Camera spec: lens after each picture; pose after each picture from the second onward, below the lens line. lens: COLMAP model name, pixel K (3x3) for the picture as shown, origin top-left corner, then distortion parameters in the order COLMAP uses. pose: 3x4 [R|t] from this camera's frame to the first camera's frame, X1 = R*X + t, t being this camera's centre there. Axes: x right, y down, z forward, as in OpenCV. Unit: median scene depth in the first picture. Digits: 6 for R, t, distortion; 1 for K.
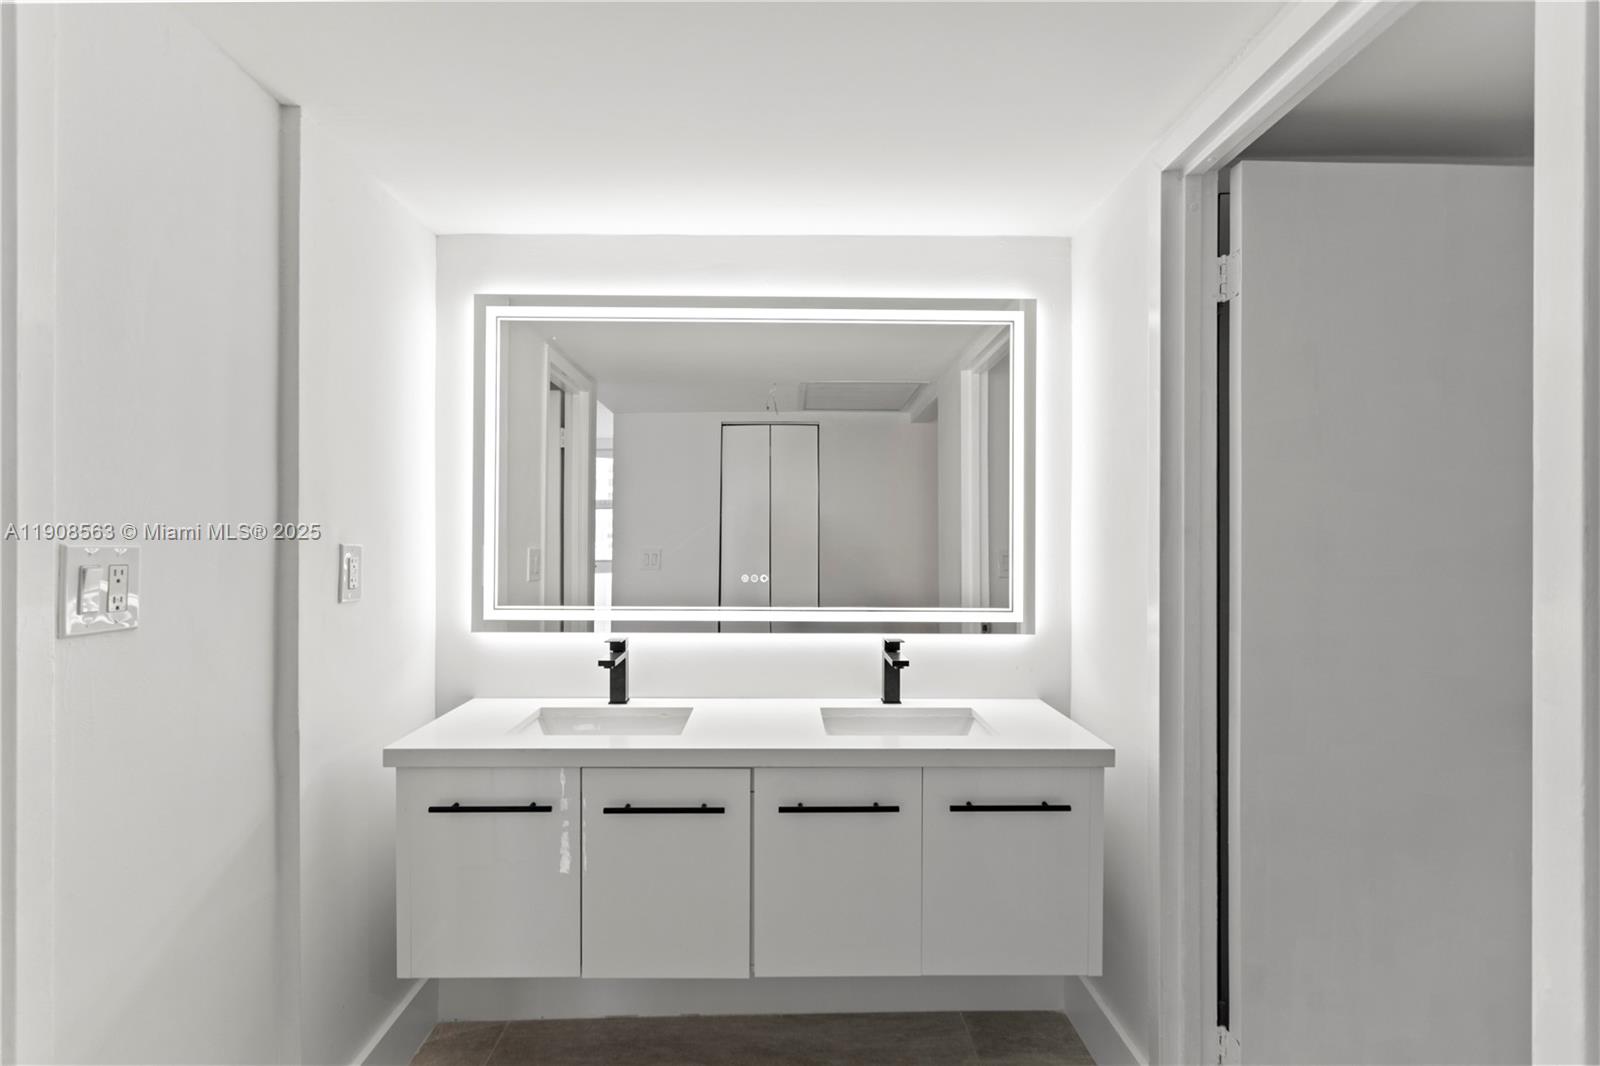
lens RADIAL K [[767.4, 0, 786.5], [0, 767.4, 548.0], [0, 0, 1]] dist [-0.003565, 0.002055]
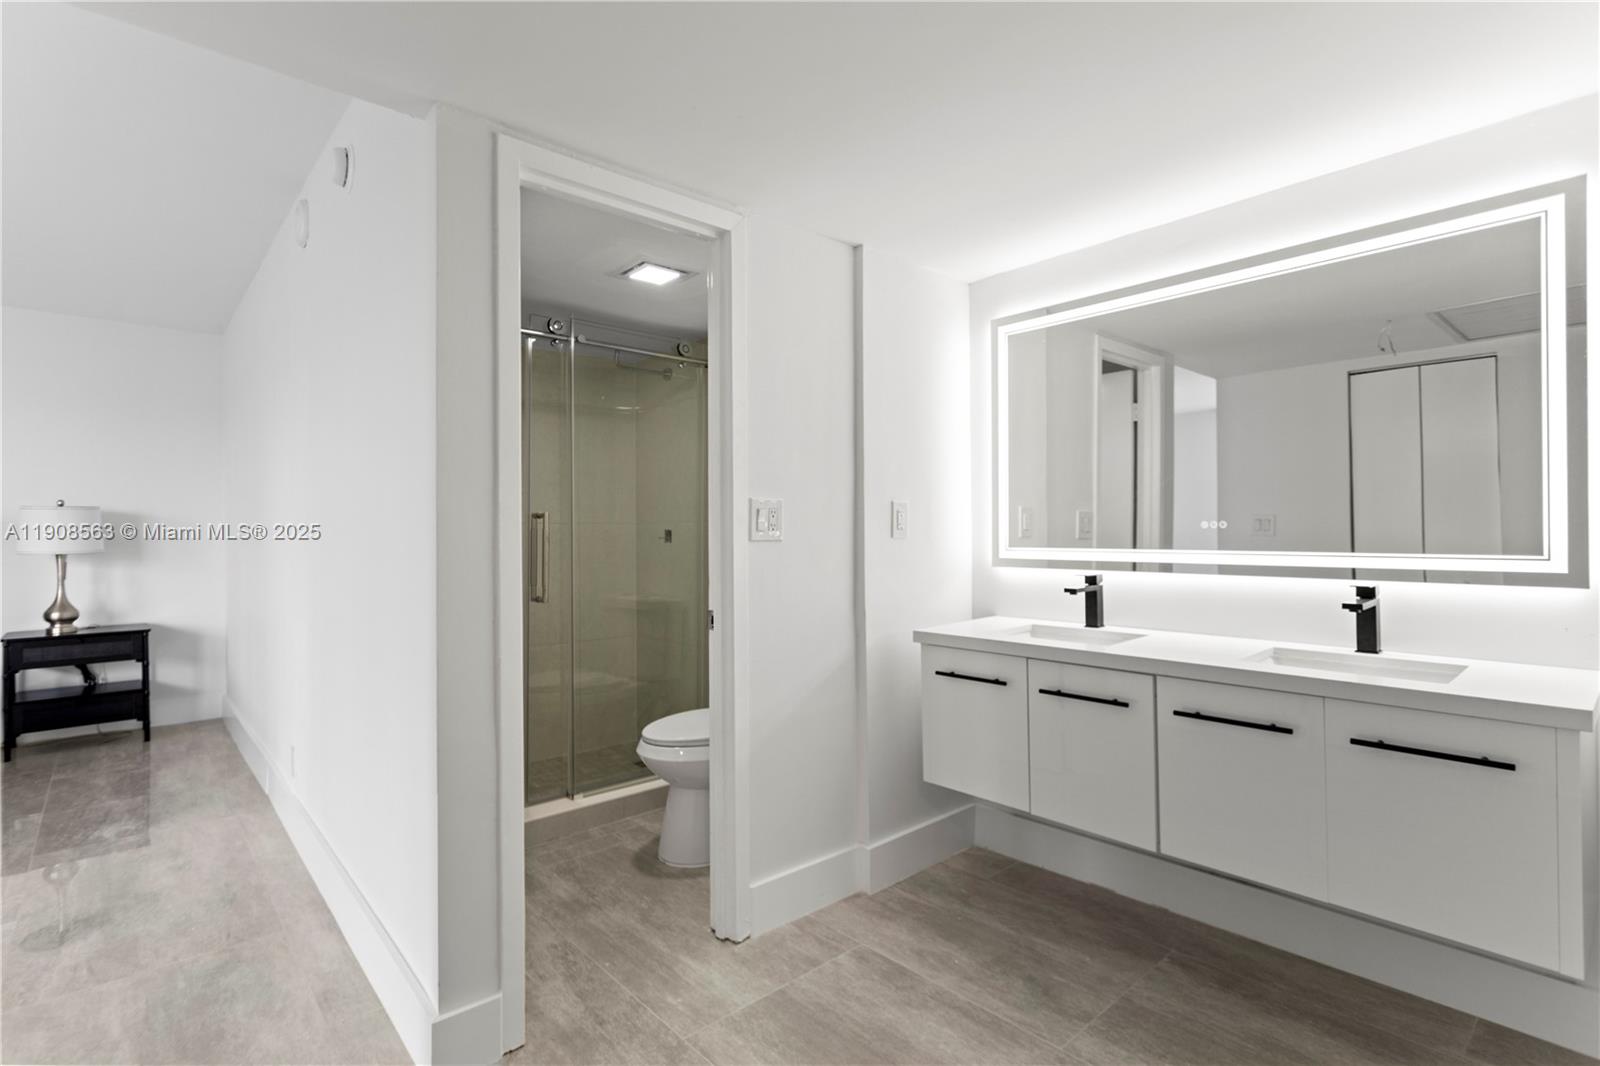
lens RADIAL K [[767.4, 0, 776.3], [0, 767.4, 530.4], [0, 0, 1]] dist [-0.003565, 0.002055]
pose [[0.642169, -0.007608, -0.766526, 0.400086], [0.004776, 0.999971, -0.005924, 0.052248], [0.766548, 0.000144, 0.642186, -0.180226]]
